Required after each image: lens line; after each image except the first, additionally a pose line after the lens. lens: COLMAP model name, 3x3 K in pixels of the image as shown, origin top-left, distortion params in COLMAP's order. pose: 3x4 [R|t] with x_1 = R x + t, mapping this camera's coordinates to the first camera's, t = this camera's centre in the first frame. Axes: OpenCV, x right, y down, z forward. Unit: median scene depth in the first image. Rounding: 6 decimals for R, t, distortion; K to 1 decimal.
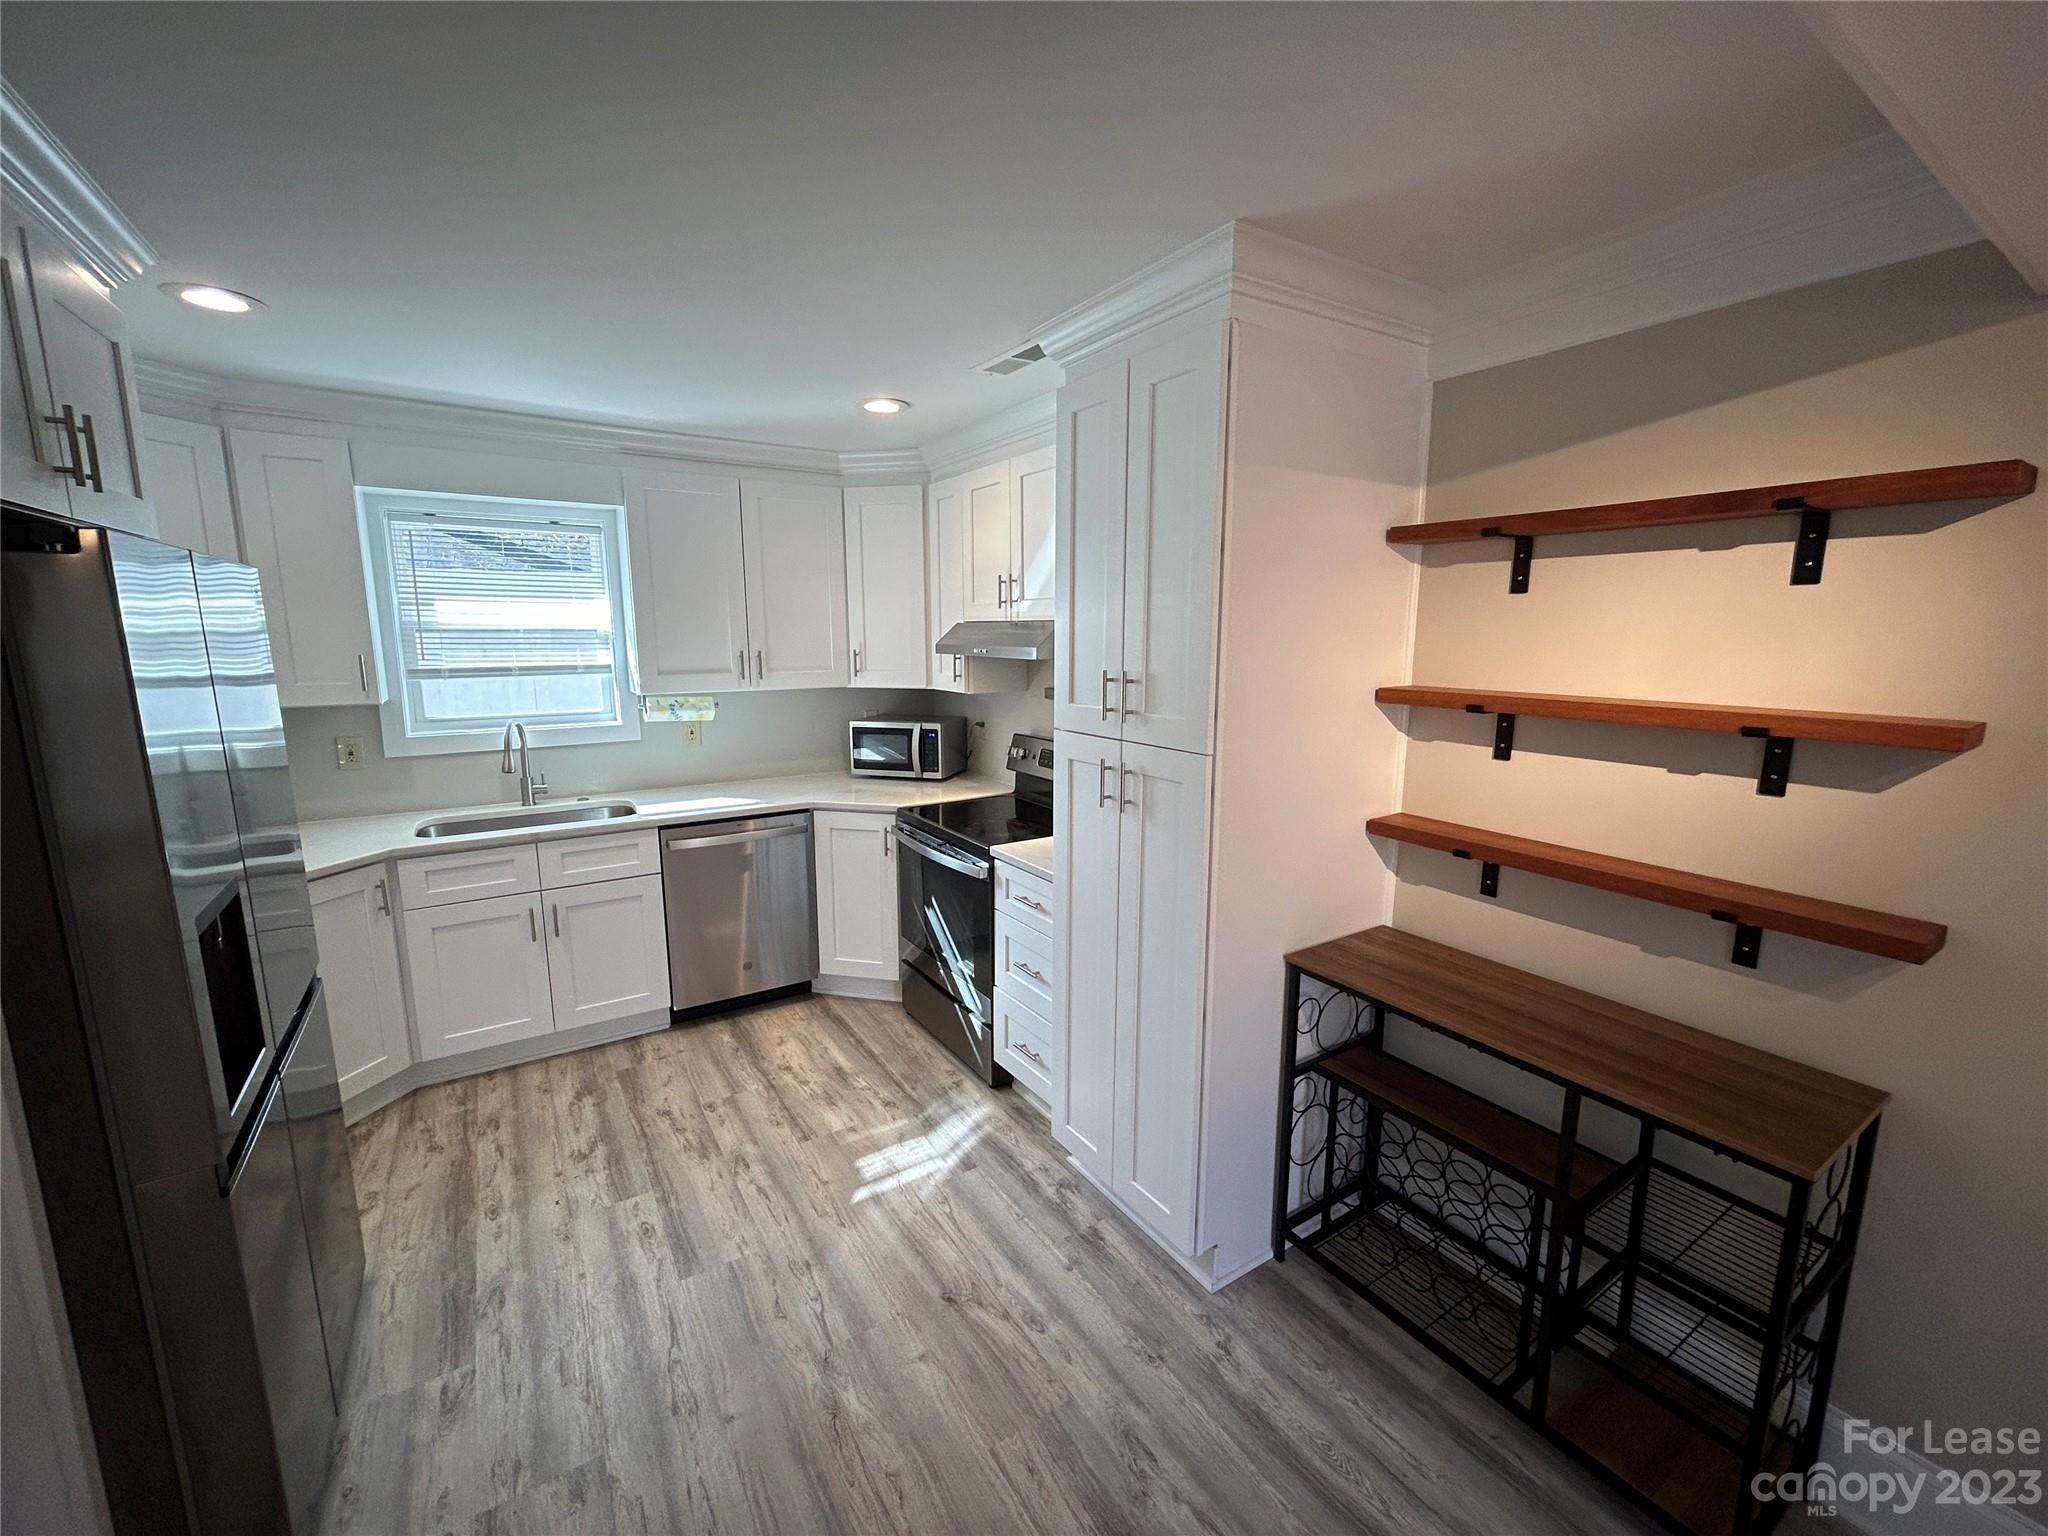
lens RADIAL K [[831.1, 0, 1022.5], [0, 831.1, 767.8], [0, 0, 1]] dist [-0.001872, 0.001281]
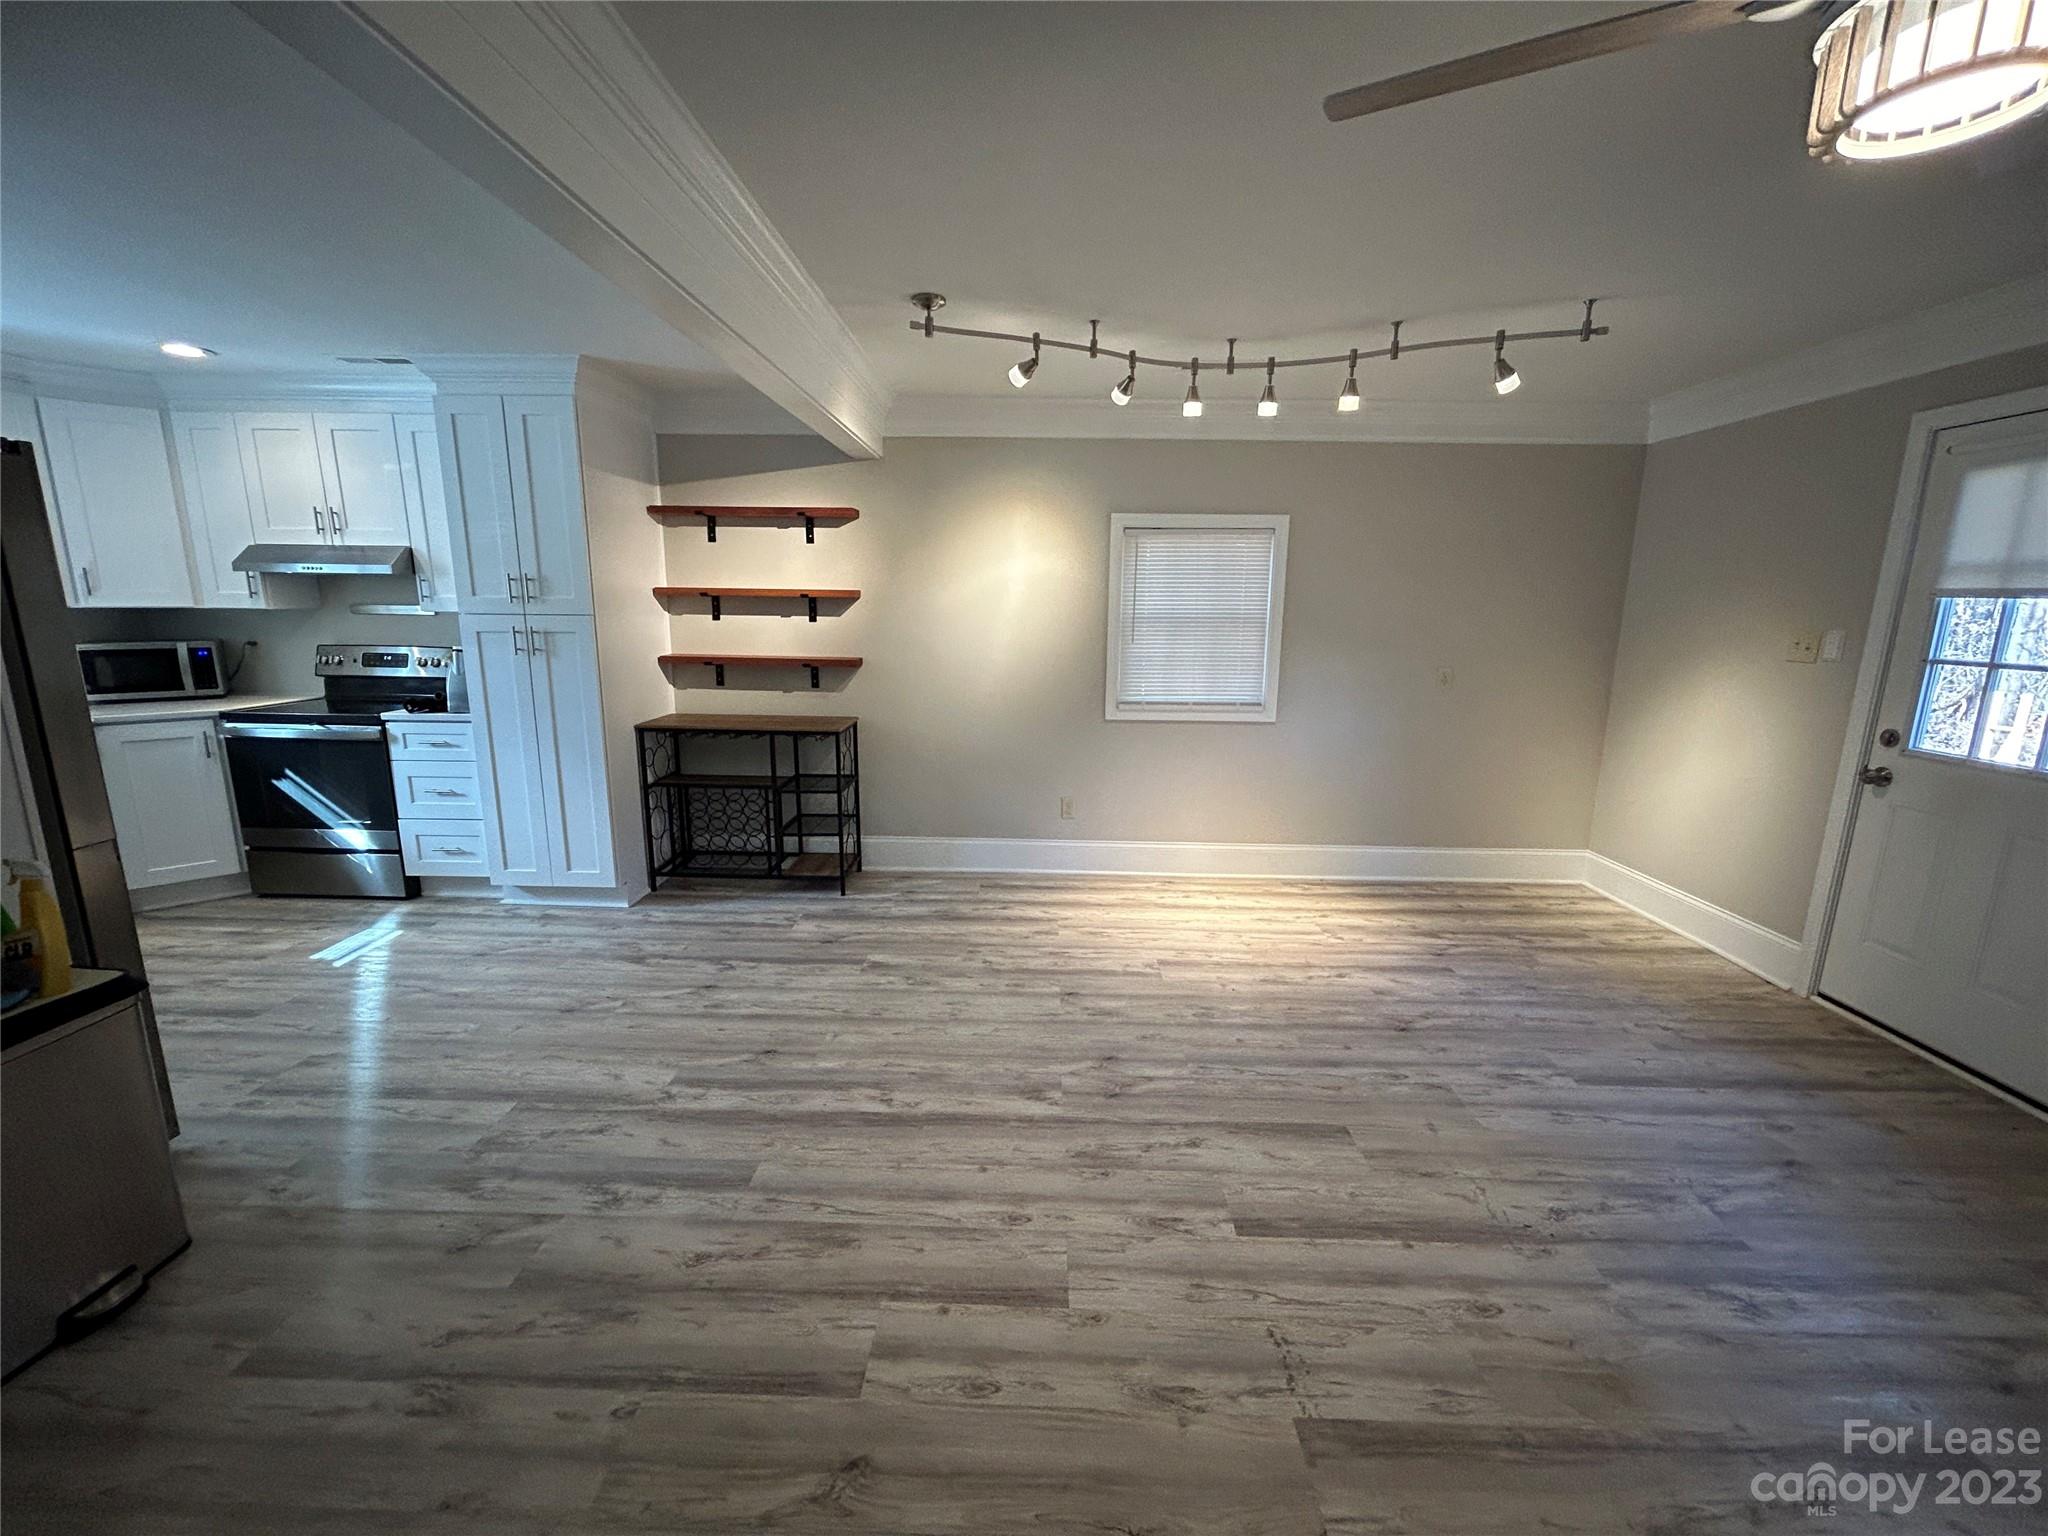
lens RADIAL K [[831.1, 0, 1022.6], [0, 831.1, 765.3], [0, 0, 1]] dist [-0.001872, 0.001281]
pose [[0.564305, -0.157945, 0.810317, -0.570993], [0.123796, 0.986619, 0.106097, 0.168516], [-0.816232, 0.040443, 0.576307, -0.639521]]
